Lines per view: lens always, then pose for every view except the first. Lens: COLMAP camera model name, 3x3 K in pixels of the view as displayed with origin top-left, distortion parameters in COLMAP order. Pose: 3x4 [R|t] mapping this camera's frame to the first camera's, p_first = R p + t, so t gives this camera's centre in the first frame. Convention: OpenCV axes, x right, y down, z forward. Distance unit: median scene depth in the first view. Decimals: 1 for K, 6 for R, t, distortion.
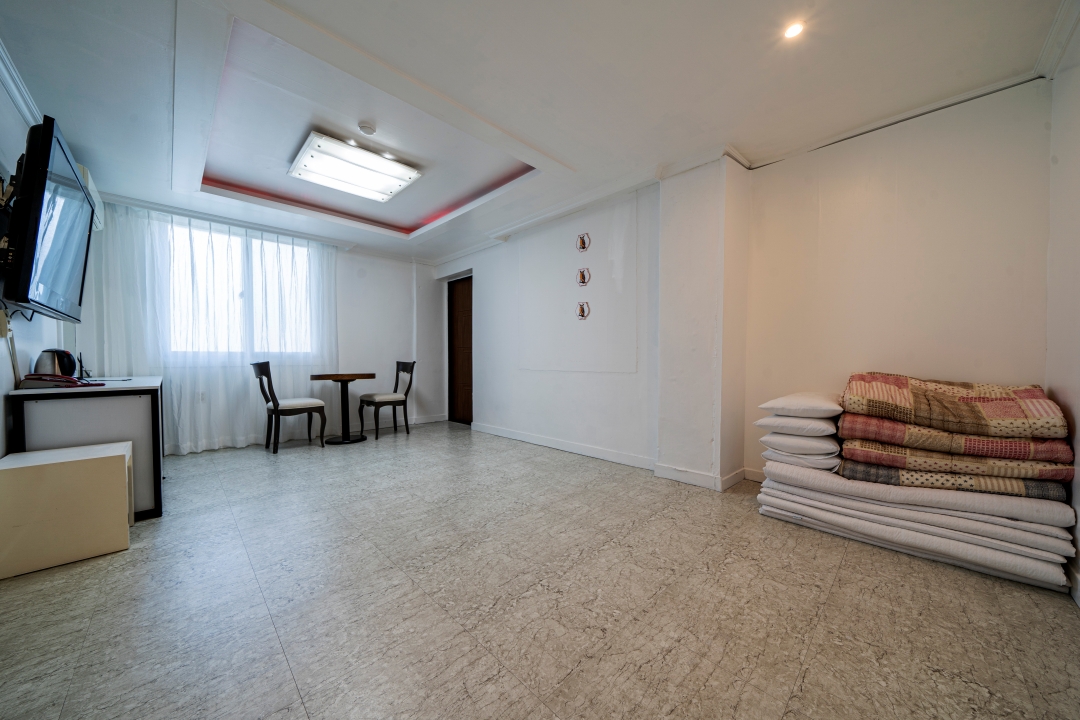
lens RADIAL K [[368.2, 0, 538.0], [0, 368.2, 367.2], [0, 0, 1]] dist [-0.004093, -0.000055]
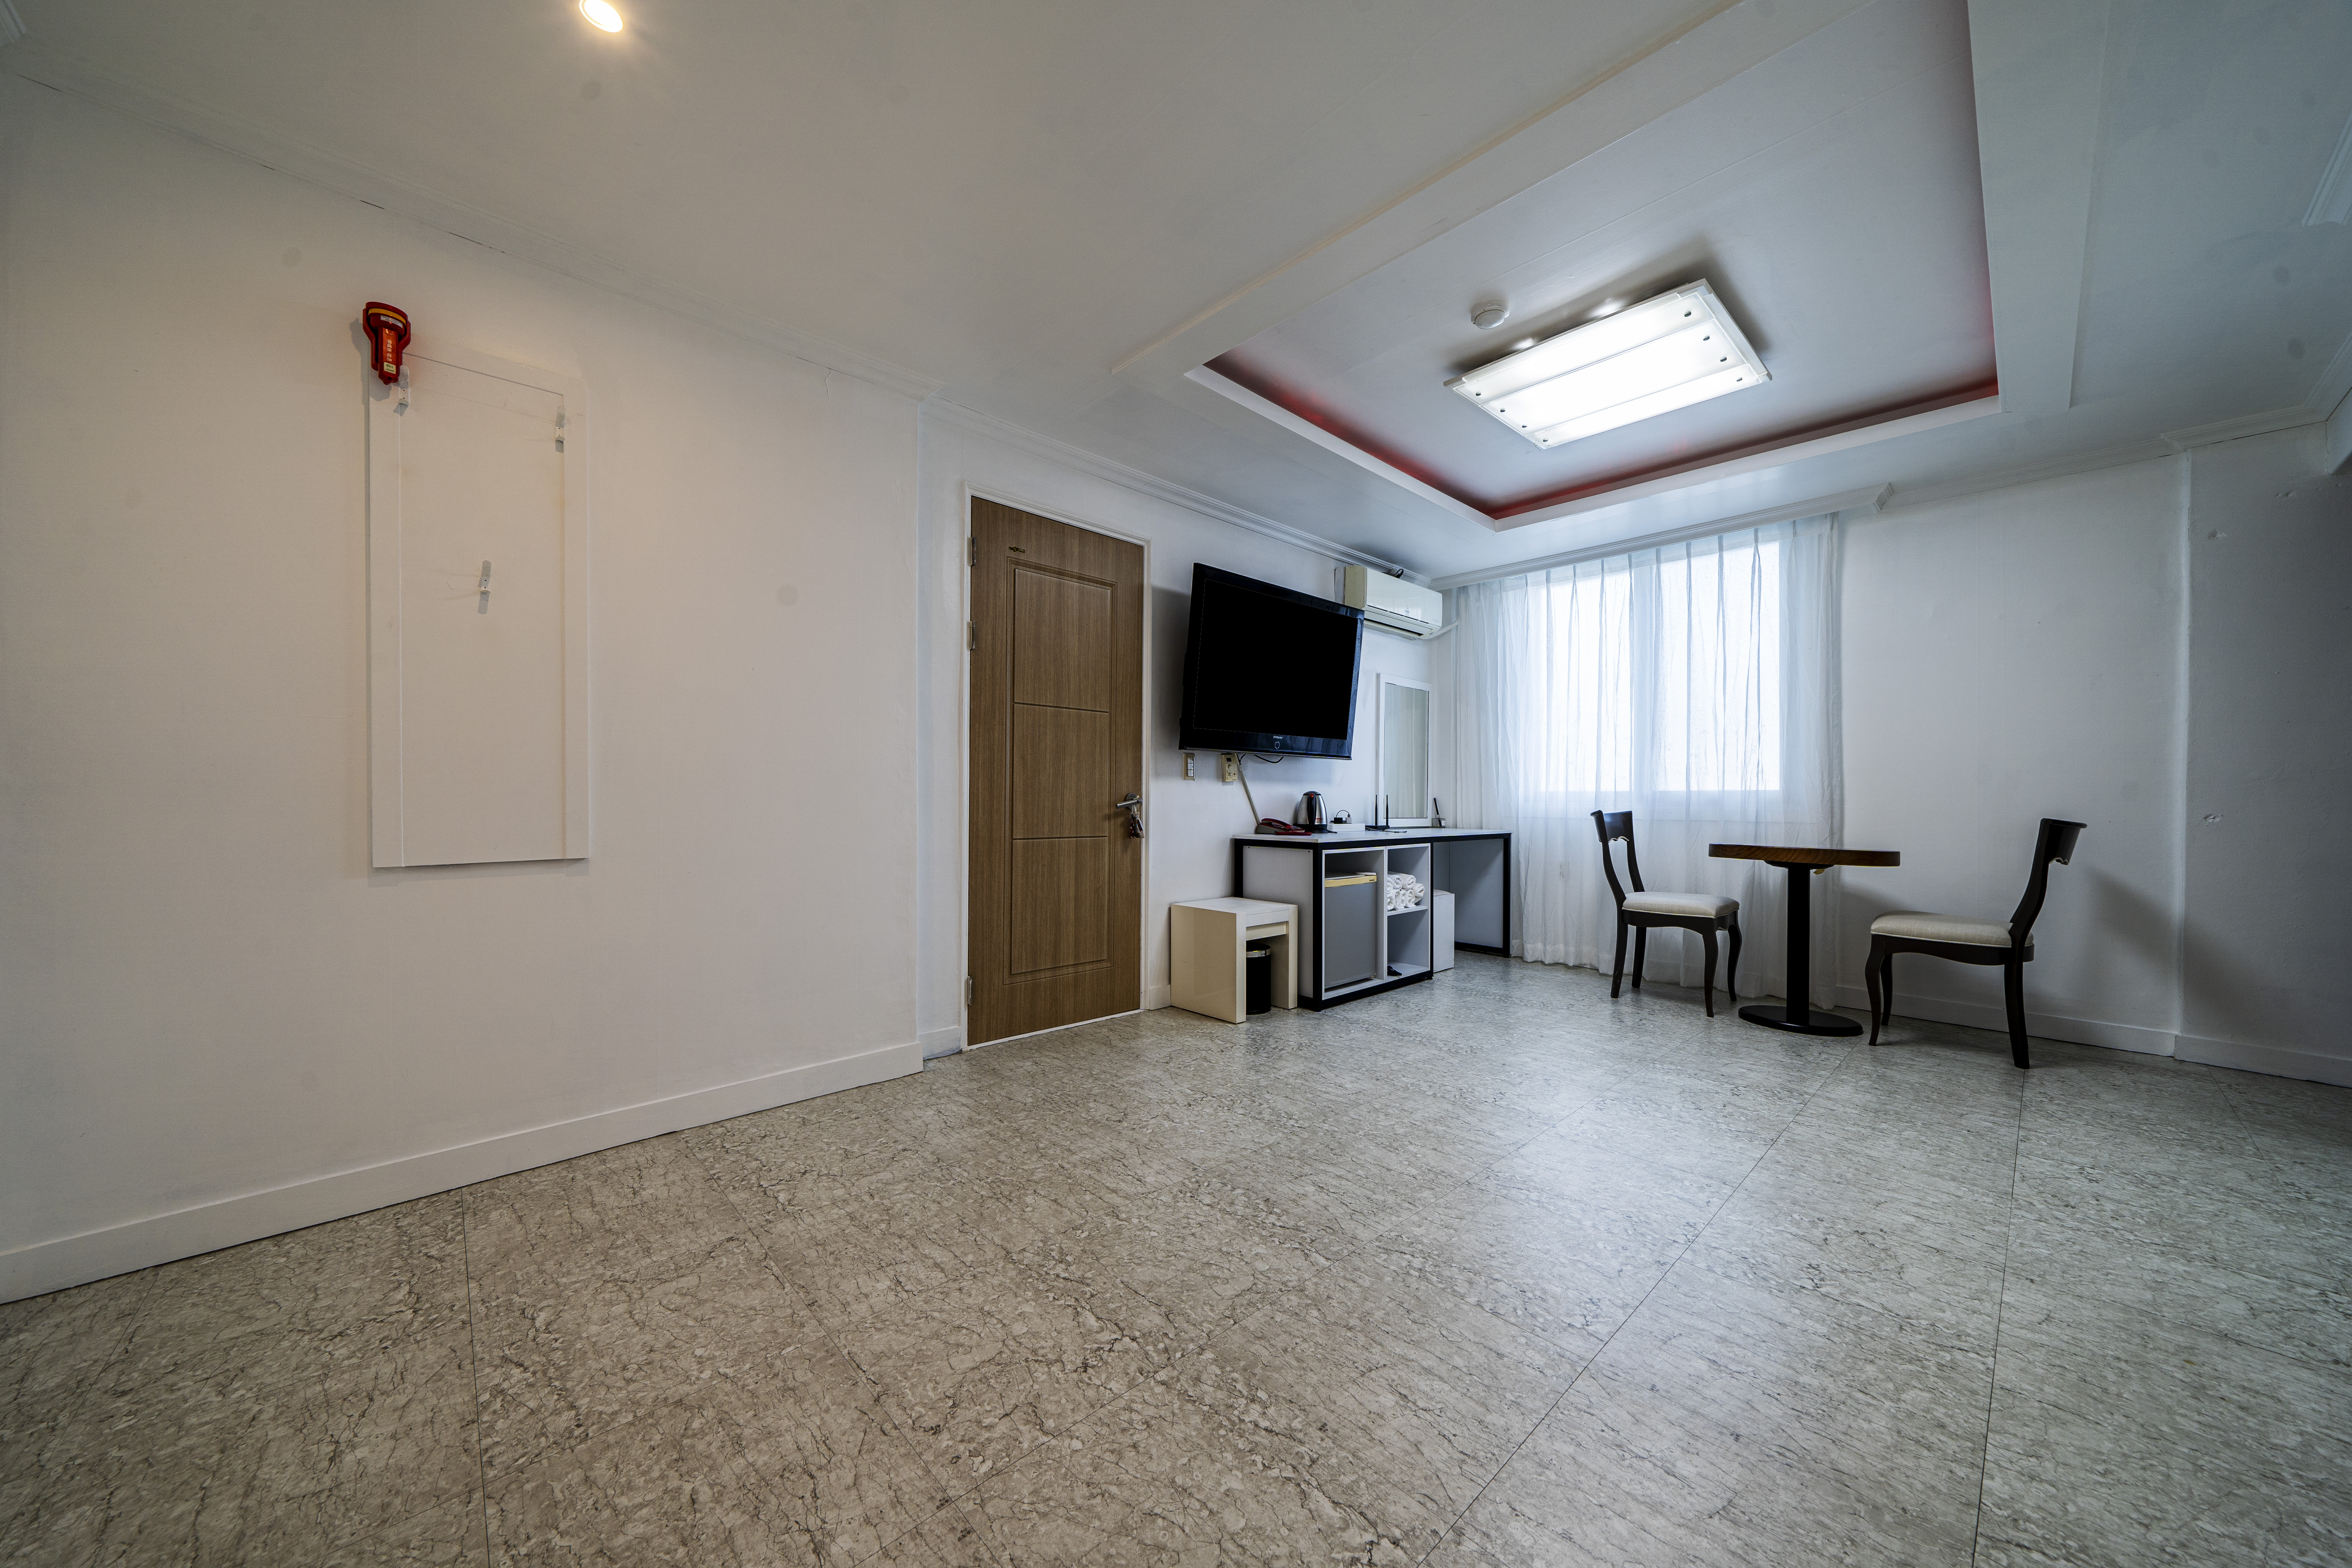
lens RADIAL K [[801.8, 0, 1171.7], [0, 801.8, 799.8], [0, 0, 1]] dist [-0.004093, -0.000055]
pose [[-0.020369, 0.002895, -0.999788, 0.540455], [-0.031295, 0.999504, 0.003532, -0.023021], [0.999303, 0.031360, -0.020268, 0.613889]]
